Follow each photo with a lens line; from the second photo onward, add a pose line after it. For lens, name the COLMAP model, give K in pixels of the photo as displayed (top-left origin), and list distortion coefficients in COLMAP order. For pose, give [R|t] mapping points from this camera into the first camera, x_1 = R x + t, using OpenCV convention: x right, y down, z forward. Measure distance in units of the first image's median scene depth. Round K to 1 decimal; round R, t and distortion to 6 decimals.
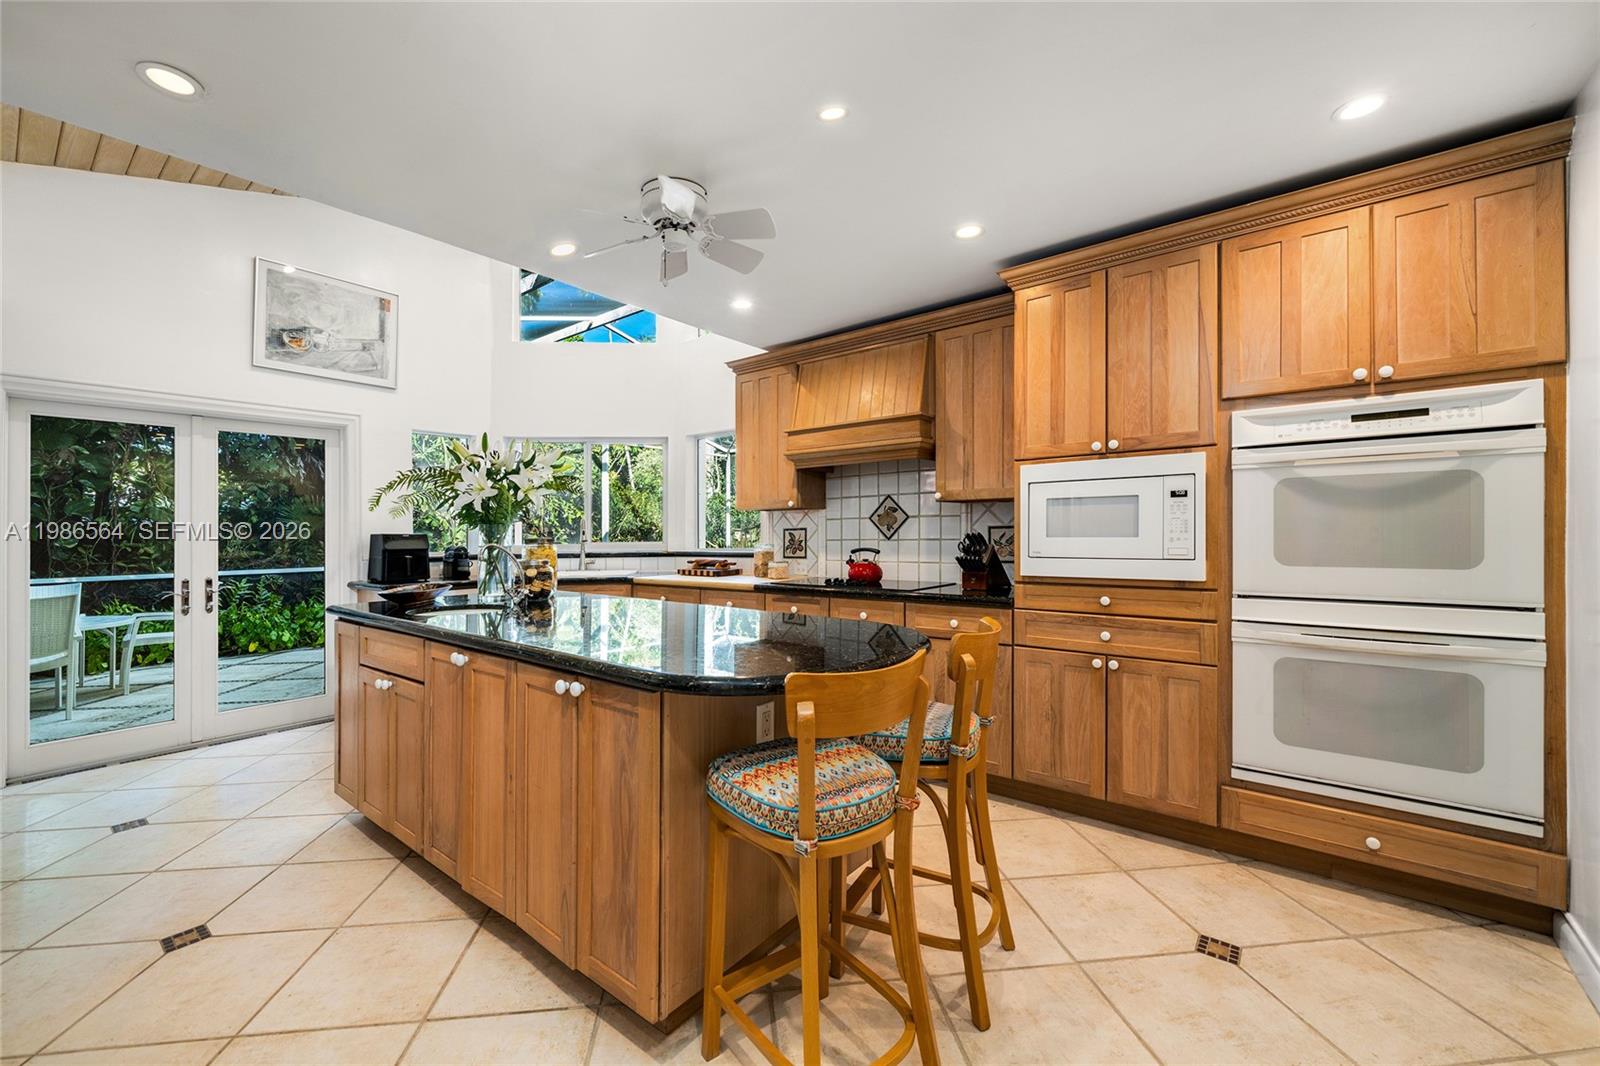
lens RADIAL K [[646.1, 0, 789.4], [0, 646.1, 524.2], [0, 0, 1]] dist [0.001298, 0.000520]
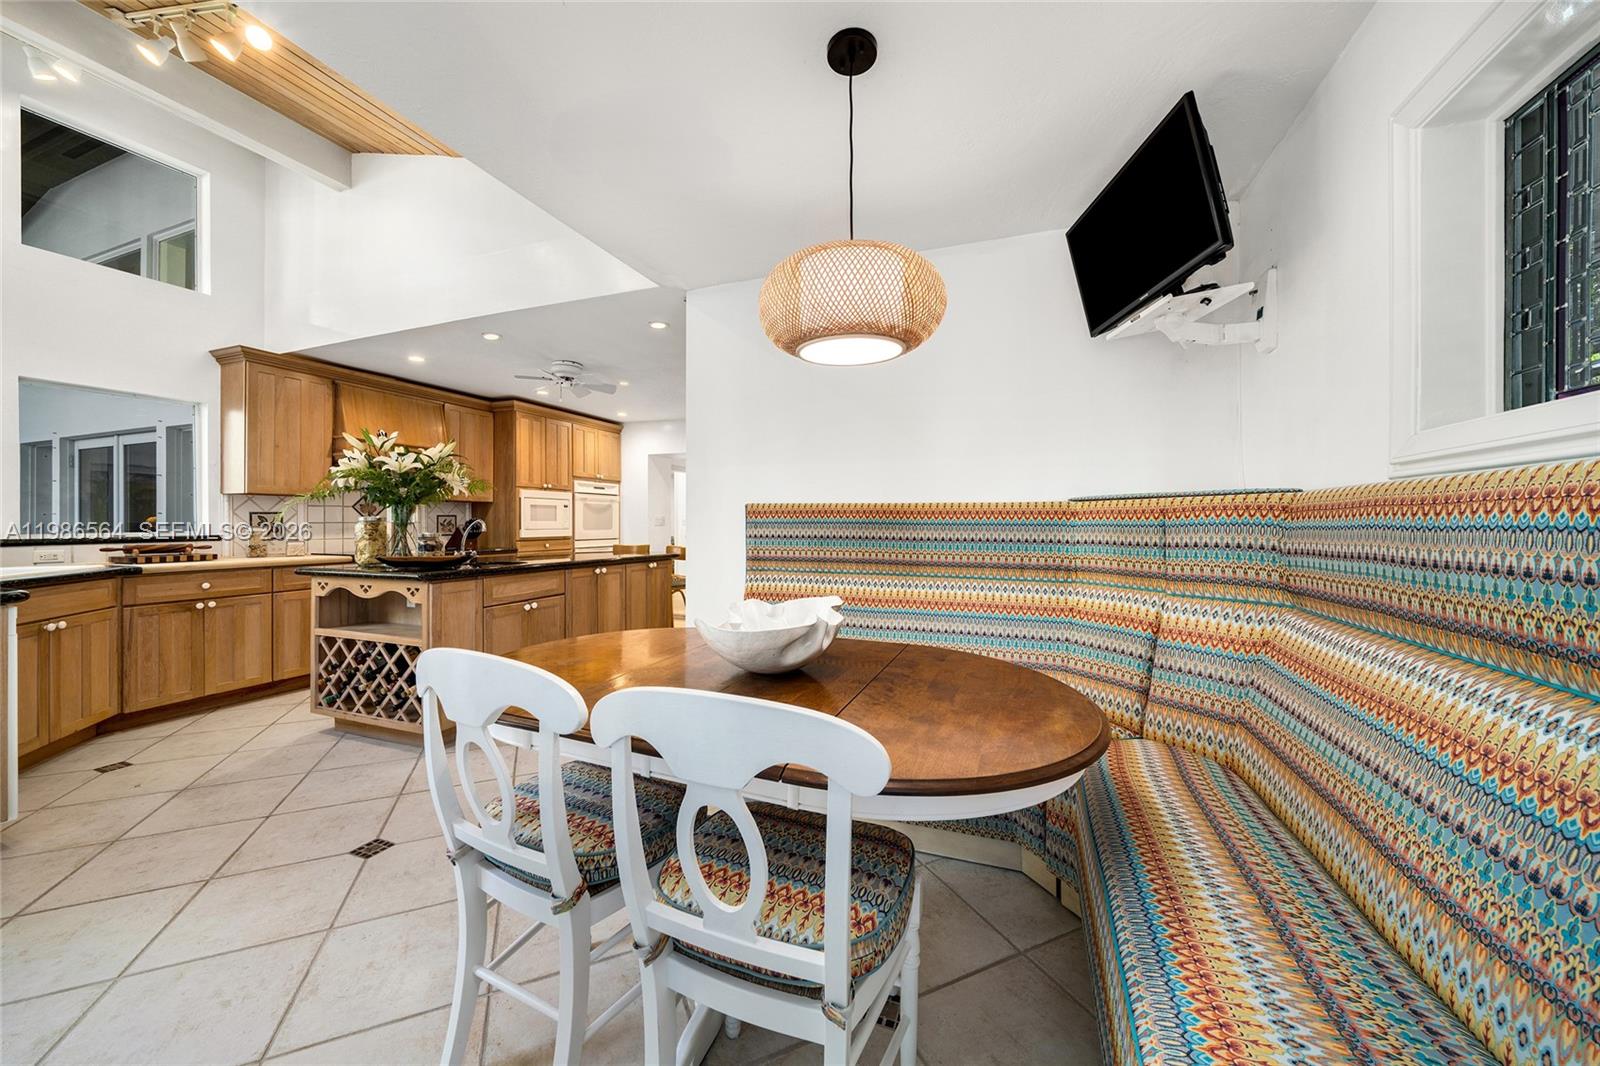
lens RADIAL K [[563.0, 0, 793.7], [0, 563.0, 532.0], [0, 0, 1]] dist [-0.001161, -0.000632]
pose [[-0.301840, -0.004739, 0.953347, -1.299120], [-0.009683, 0.999951, 0.001905, 0.032674], [-0.953309, -0.008656, -0.301871, 0.486296]]
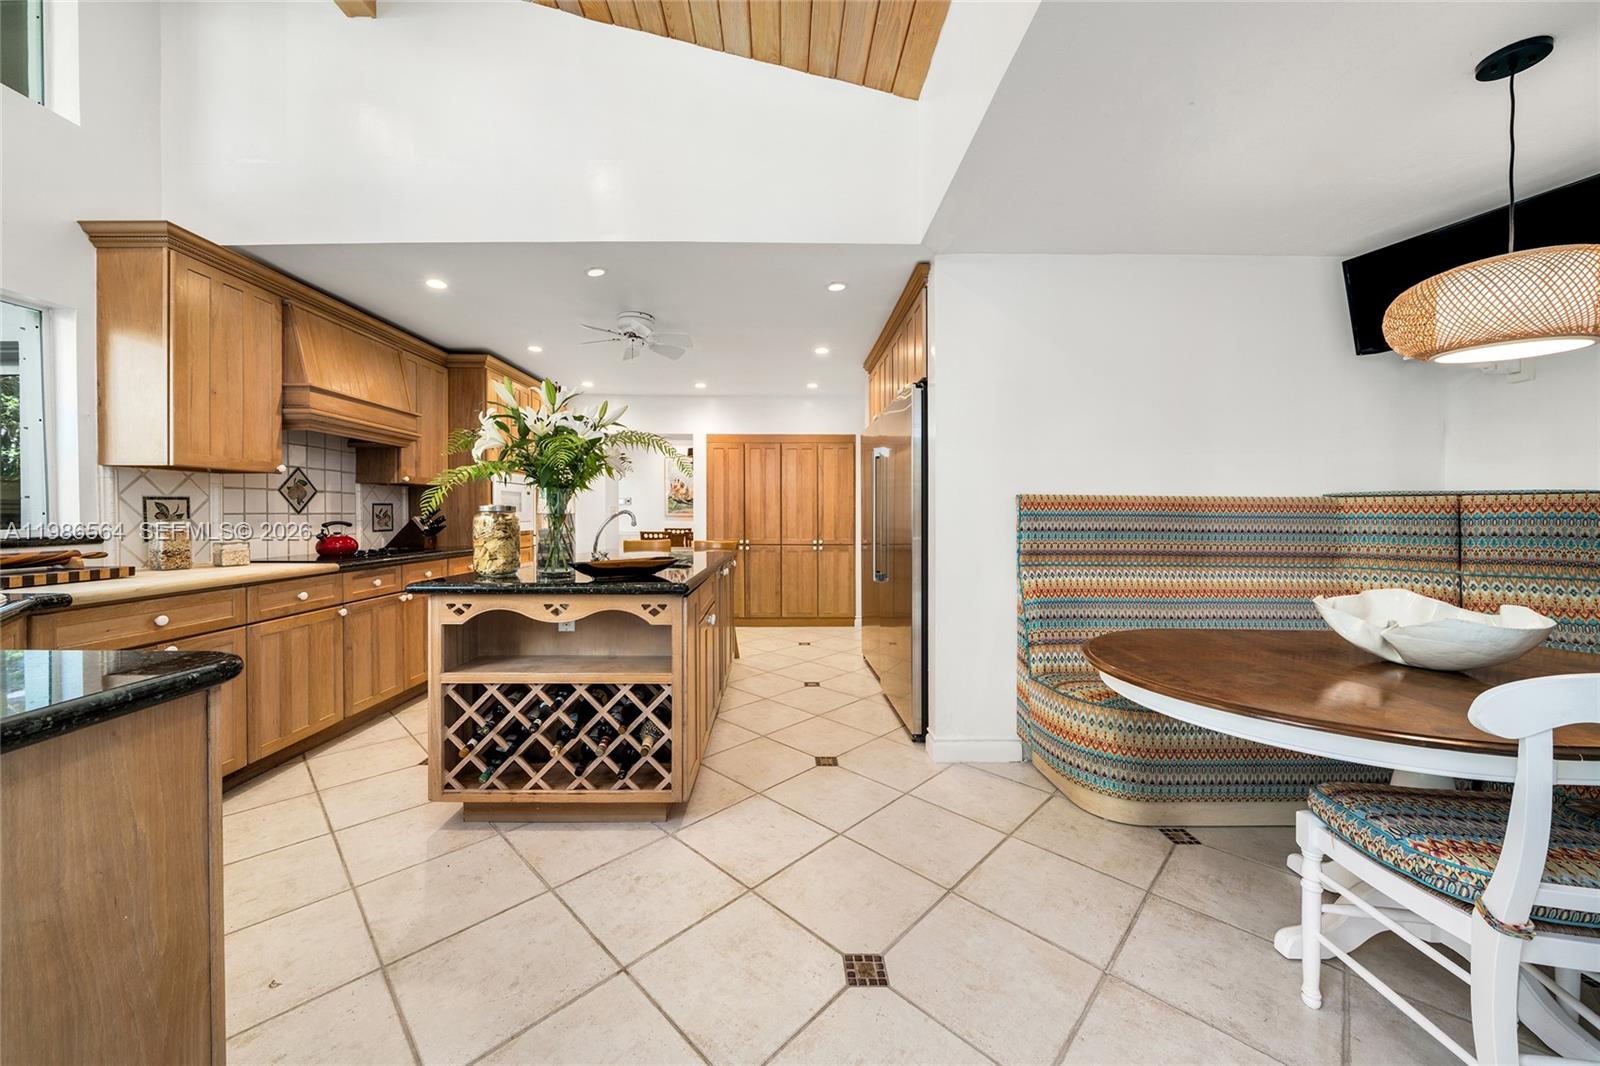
lens RADIAL K [[563.0, 0, 776.9], [0, 563.0, 527.4], [0, 0, 1]] dist [-0.001161, -0.000632]
pose [[-0.620286, -0.009350, 0.784320, -0.950916], [-0.005533, 0.999956, 0.007544, 0.034229], [-0.784356, 0.000340, -0.620310, 0.960858]]
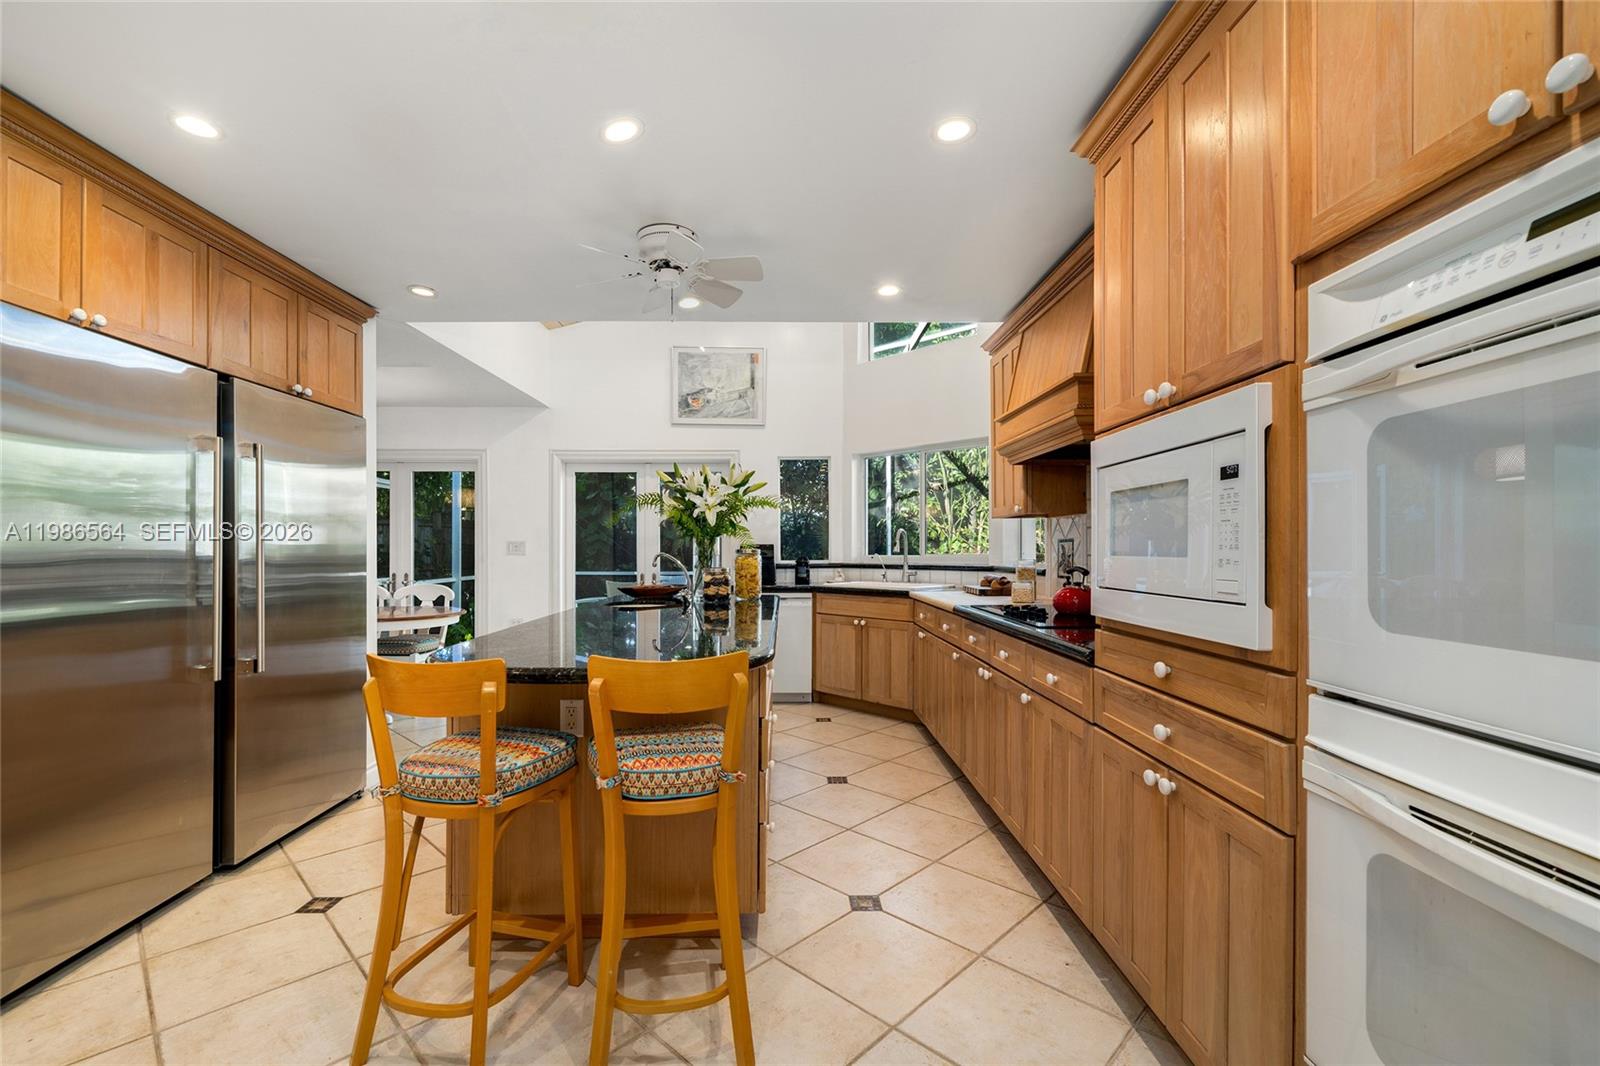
lens RADIAL K [[702.2, 0, 775.9], [0, 702.2, 539.8], [0, 0, 1]] dist [0.029518, -0.000401]
pose [[0.616327, -0.001286, -0.787490, 0.506880], [0.008149, 0.999956, 0.004745, -0.000161], [0.787448, -0.009342, 0.616310, 0.234961]]
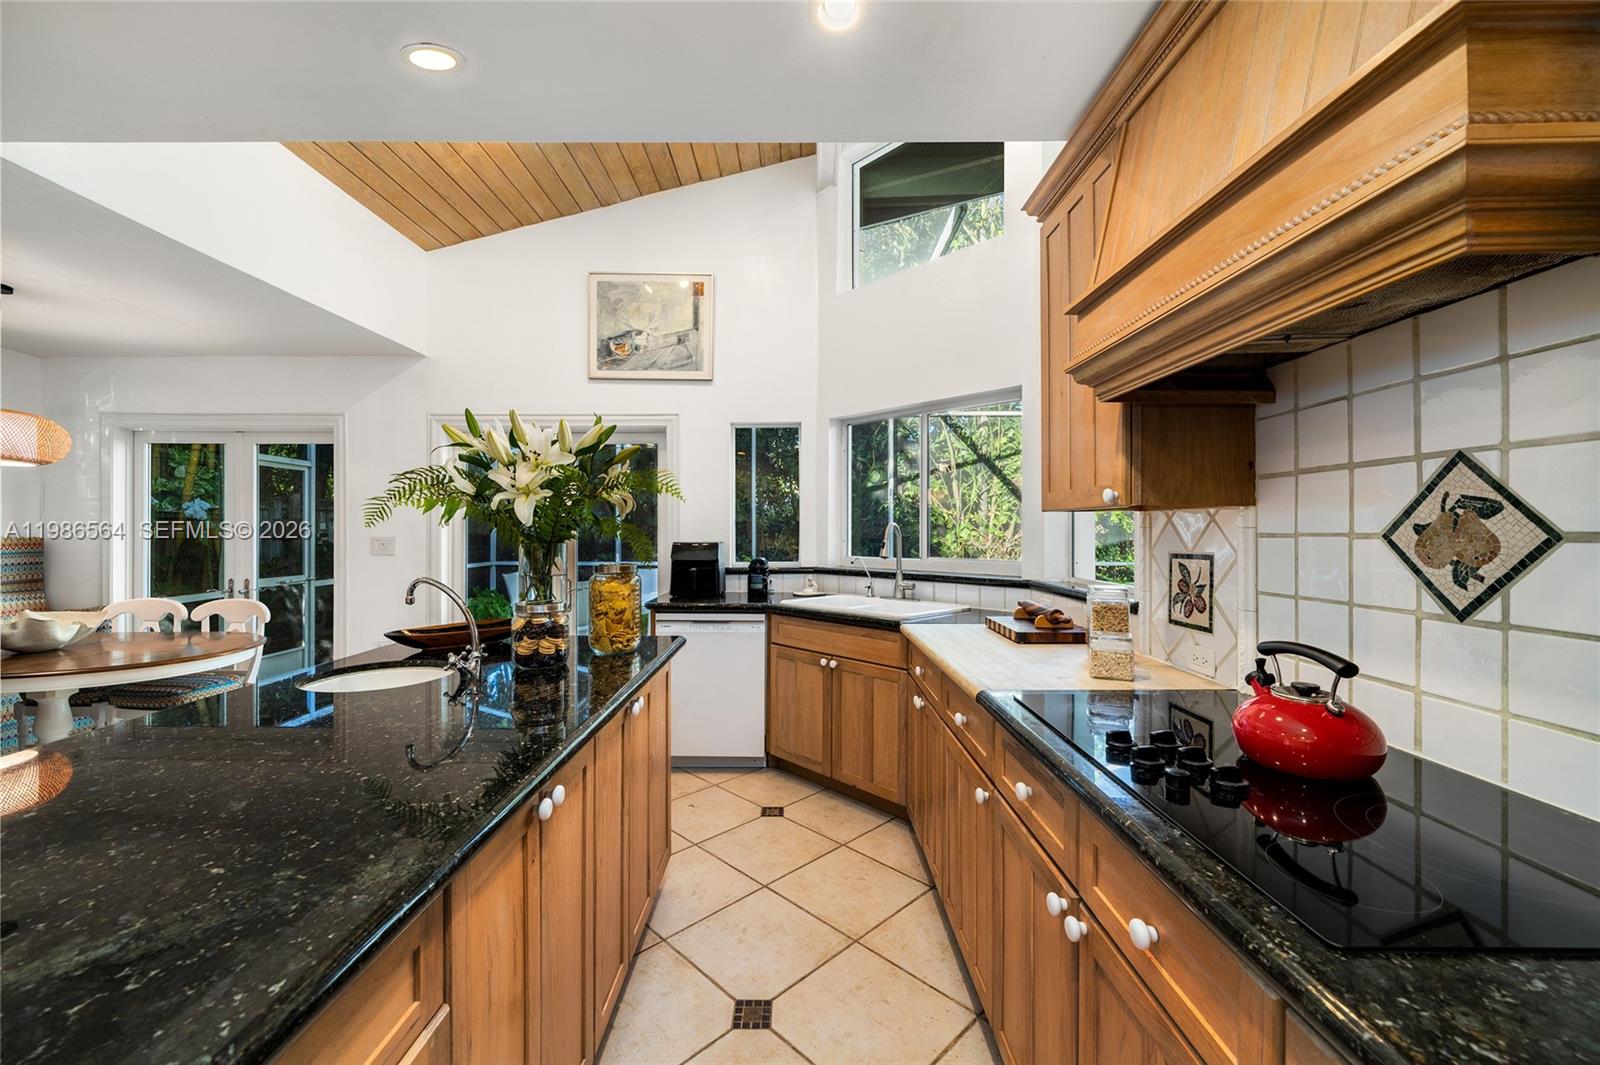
lens RADIAL K [[646.1, 0, 793.4], [0, 646.1, 519.4], [0, 0, 1]] dist [0.001298, 0.000520]
pose [[0.613442, -0.000759, -0.789740, 0.195969], [0.005576, 0.999979, 0.003370, -0.019888], [0.789720, -0.006471, 0.613433, 0.617399]]
